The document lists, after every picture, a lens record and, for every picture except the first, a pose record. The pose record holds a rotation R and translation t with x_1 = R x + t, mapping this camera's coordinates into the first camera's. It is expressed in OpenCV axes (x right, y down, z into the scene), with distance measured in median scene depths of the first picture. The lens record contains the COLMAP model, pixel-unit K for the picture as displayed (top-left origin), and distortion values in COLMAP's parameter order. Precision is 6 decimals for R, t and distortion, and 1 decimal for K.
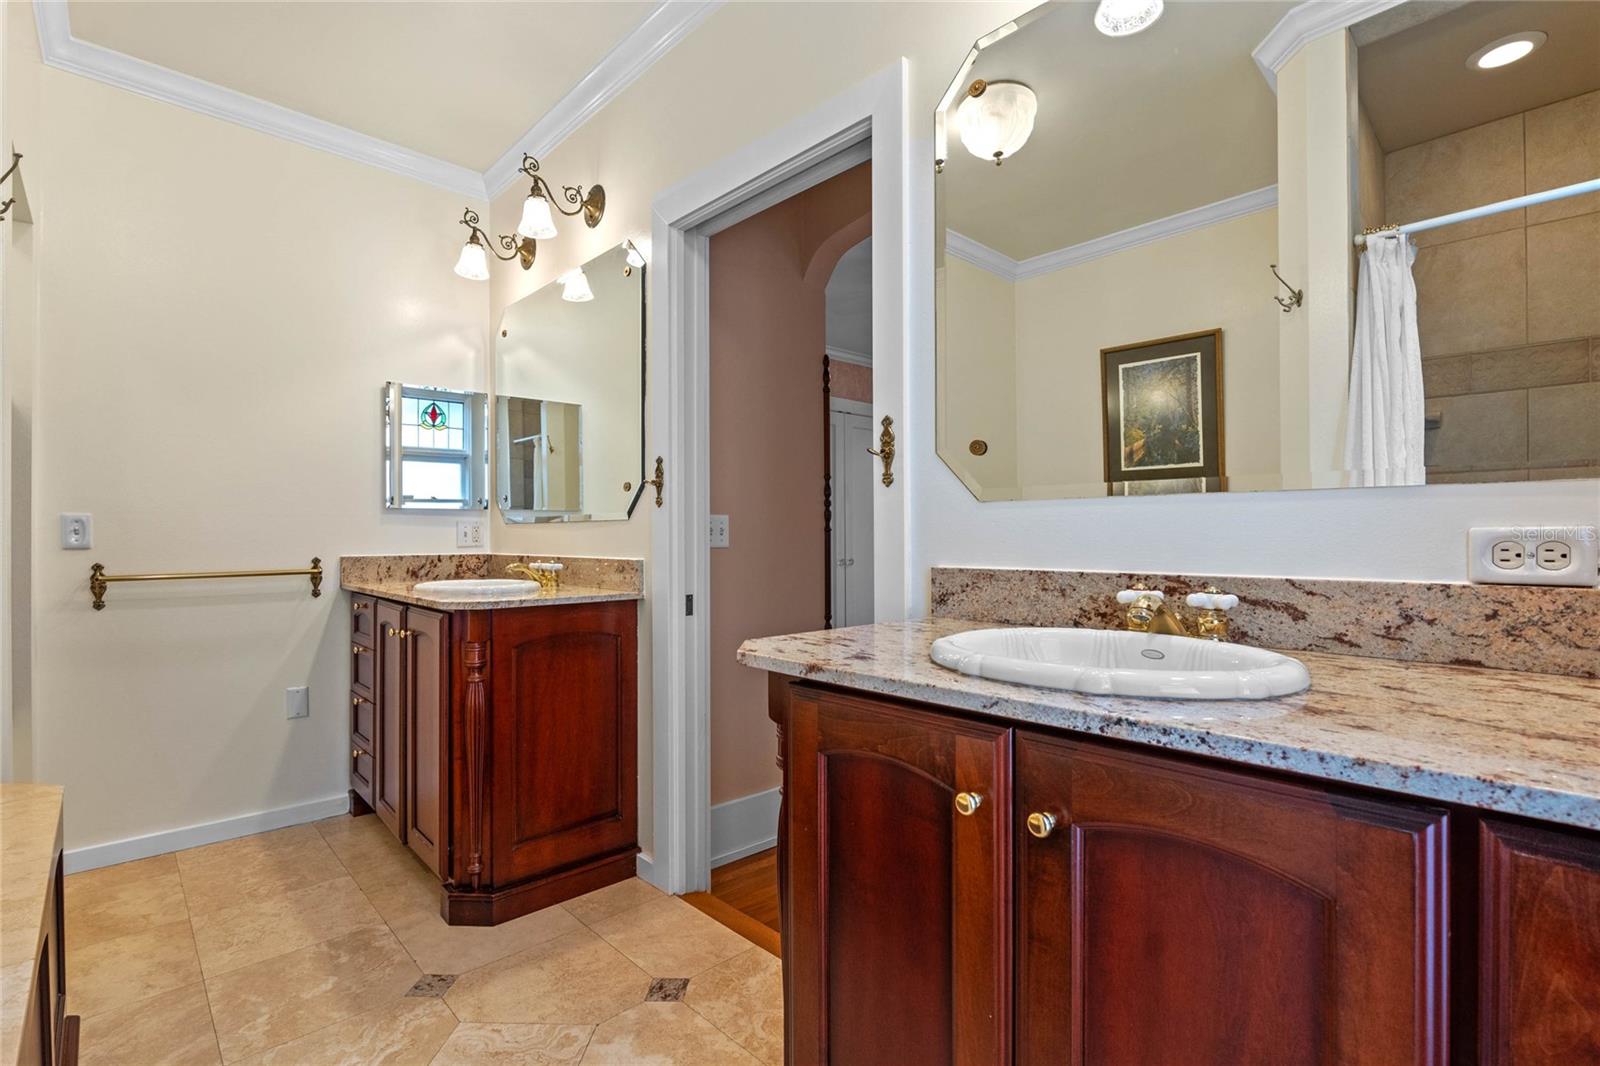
lens RADIAL K [[744.1, 0, 804.9], [0, 744.1, 535.2], [0, 0, 1]] dist [-0.020760, 0.005629]
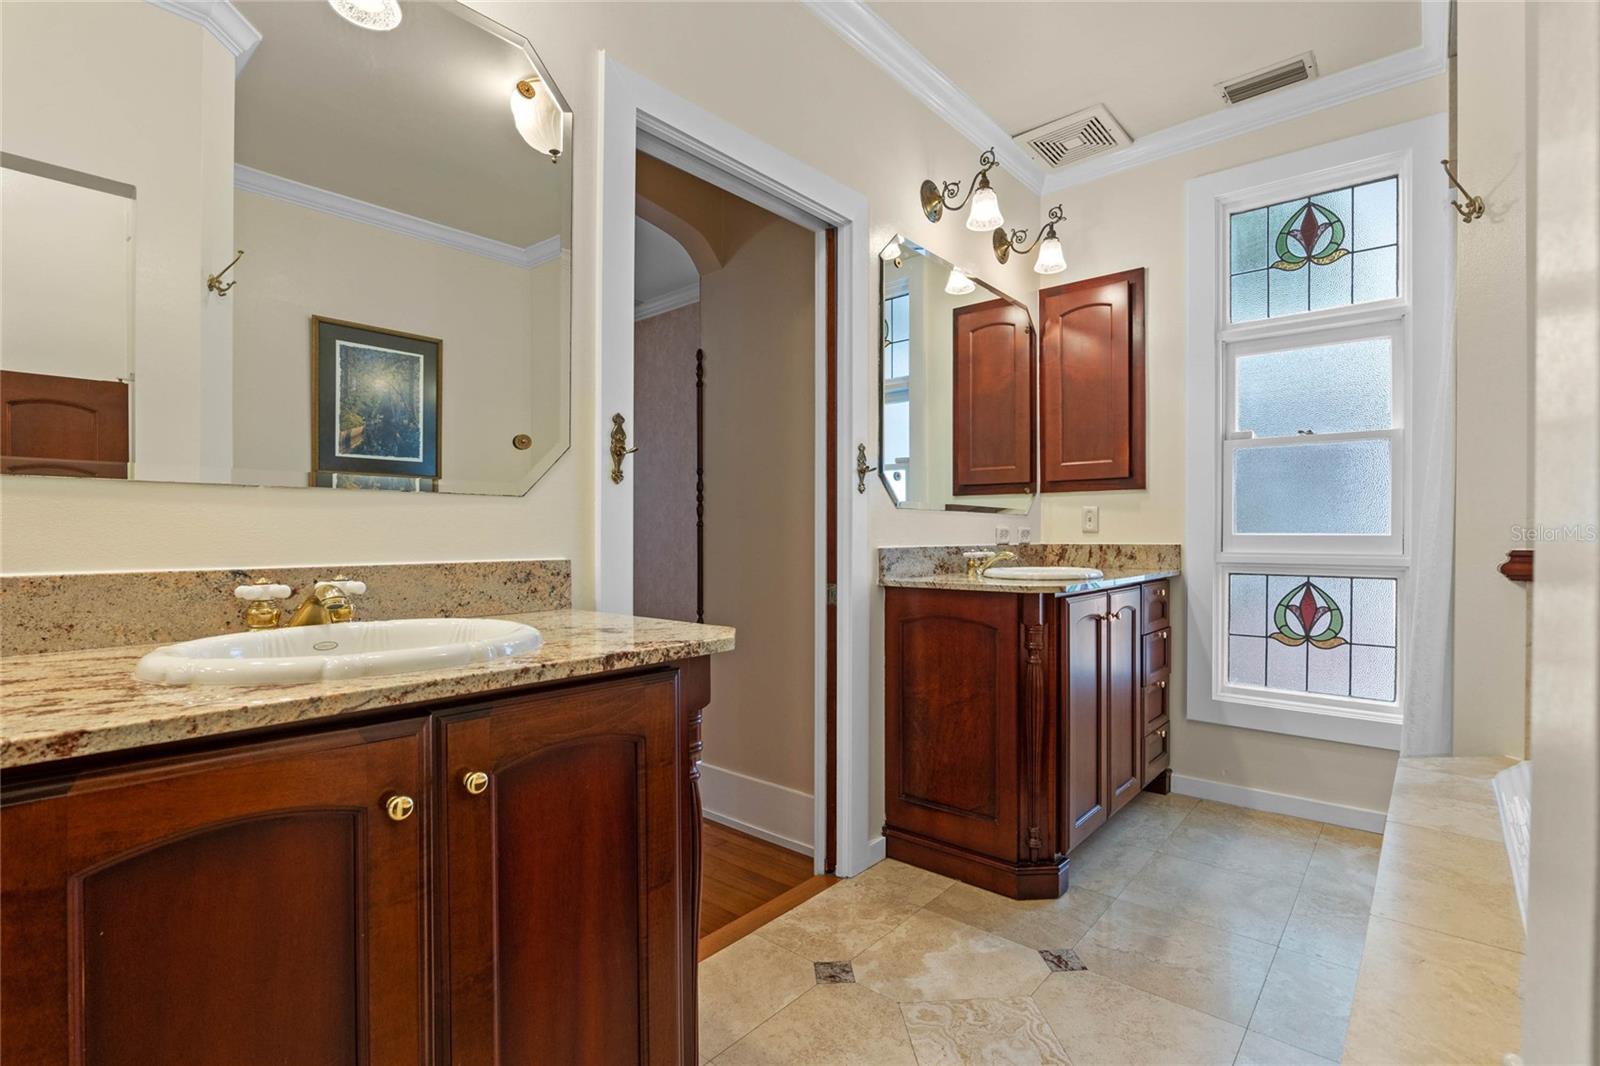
lens RADIAL K [[744.1, 0, 803.8], [0, 744.1, 534.2], [0, 0, 1]] dist [-0.020760, 0.005629]
pose [[-0.094827, -0.002915, 0.995489, -0.579621], [-0.005712, 0.999981, 0.002384, 0.004606], [-0.995477, -0.005460, -0.094842, 0.553928]]
